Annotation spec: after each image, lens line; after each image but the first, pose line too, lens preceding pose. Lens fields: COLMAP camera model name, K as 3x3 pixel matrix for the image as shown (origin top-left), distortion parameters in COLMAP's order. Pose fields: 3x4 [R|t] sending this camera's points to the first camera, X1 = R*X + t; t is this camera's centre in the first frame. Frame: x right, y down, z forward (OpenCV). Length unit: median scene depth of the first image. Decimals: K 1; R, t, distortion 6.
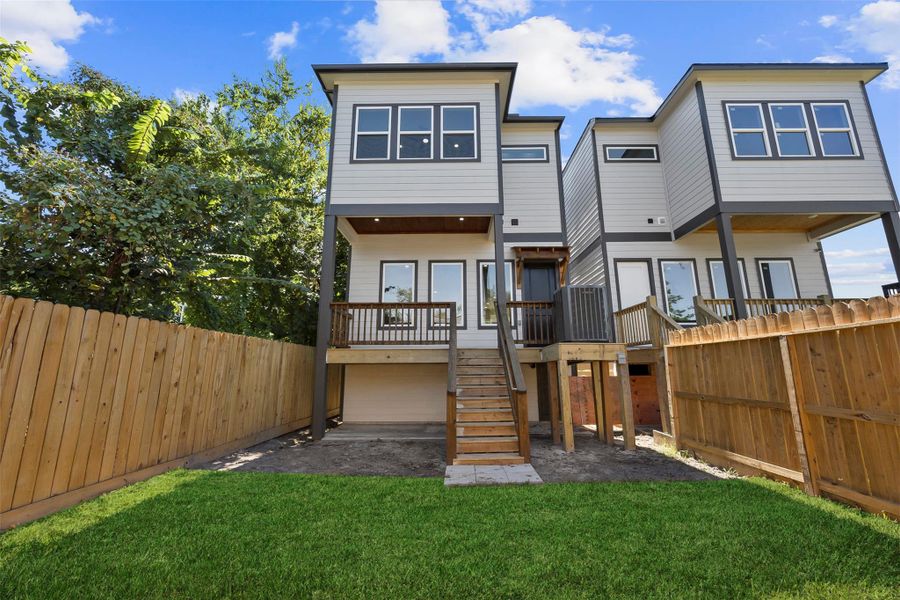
lens RADIAL K [[344.8, 0, 454.2], [0, 344.8, 301.1], [0, 0, 1]] dist [-0.009227, 0.000152]
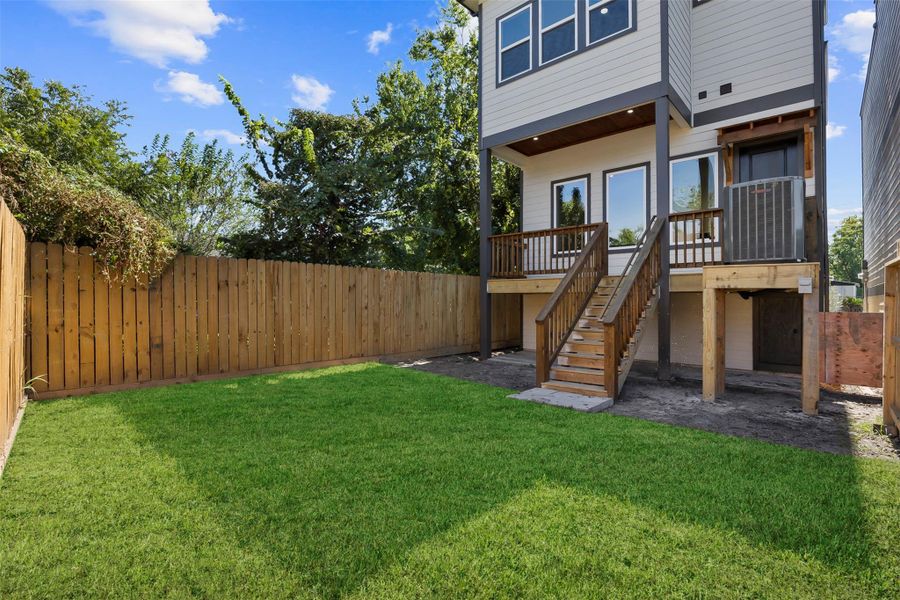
lens RADIAL K [[408.2, 0, 451.6], [0, 408.2, 303.5], [0, 0, 1]] dist [-0.039427, 0.000142]
pose [[0.735595, 0.015356, -0.677247, 0.376465], [0.123088, 0.980071, 0.155915, -0.002311], [0.666145, -0.198051, 0.719046, -0.011978]]
